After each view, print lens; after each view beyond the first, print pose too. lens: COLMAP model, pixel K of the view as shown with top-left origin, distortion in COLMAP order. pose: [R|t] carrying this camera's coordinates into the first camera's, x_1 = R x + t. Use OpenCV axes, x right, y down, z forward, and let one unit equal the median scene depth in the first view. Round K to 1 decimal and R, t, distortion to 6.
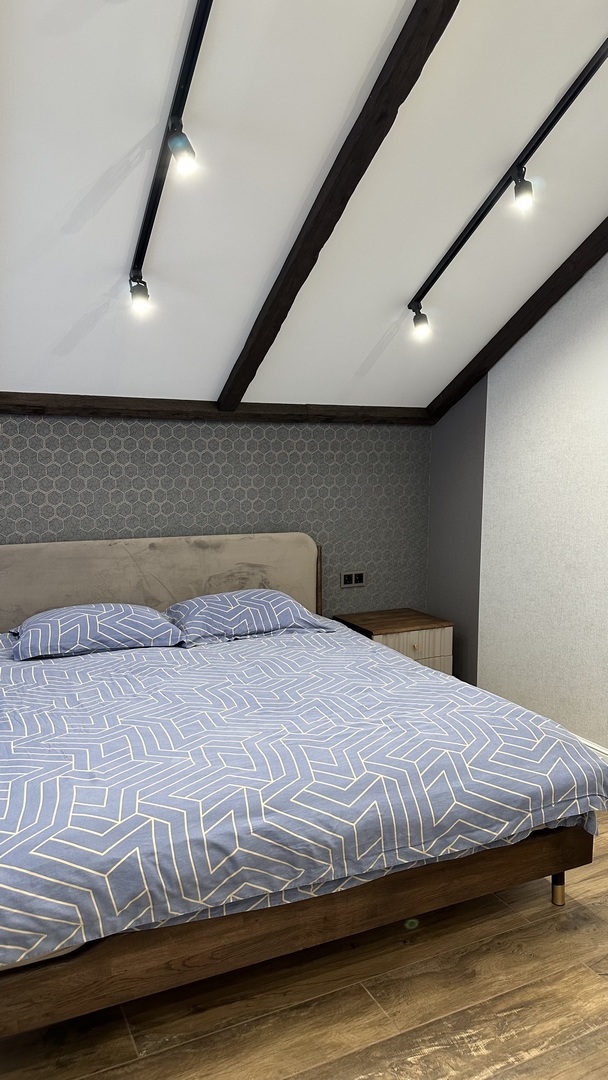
lens RADIAL K [[766.7, 0, 304.8], [0, 766.7, 534.8], [0, 0, 1]] dist [0.077424, -0.091886]
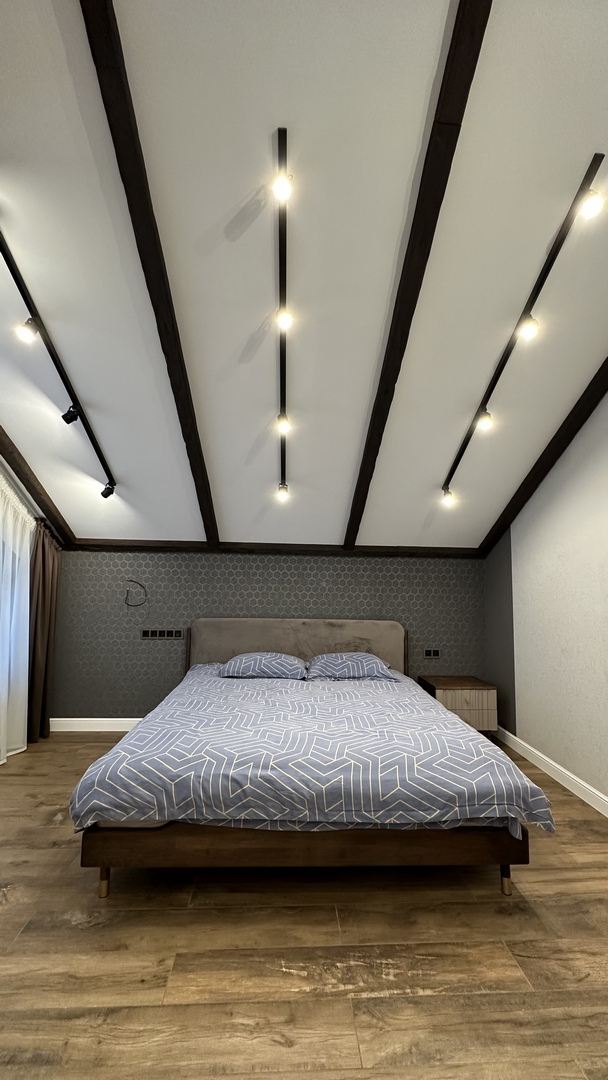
lens RADIAL K [[435.6, 0, 300.3], [0, 435.6, 531.1], [0, 0, 1]] dist [0.002384, 0.000712]
pose [[0.922458, -0.032616, -0.384718, 0.325528], [-0.056979, 0.974016, -0.219197, 0.046838], [0.381871, 0.224120, 0.896630, 0.036738]]
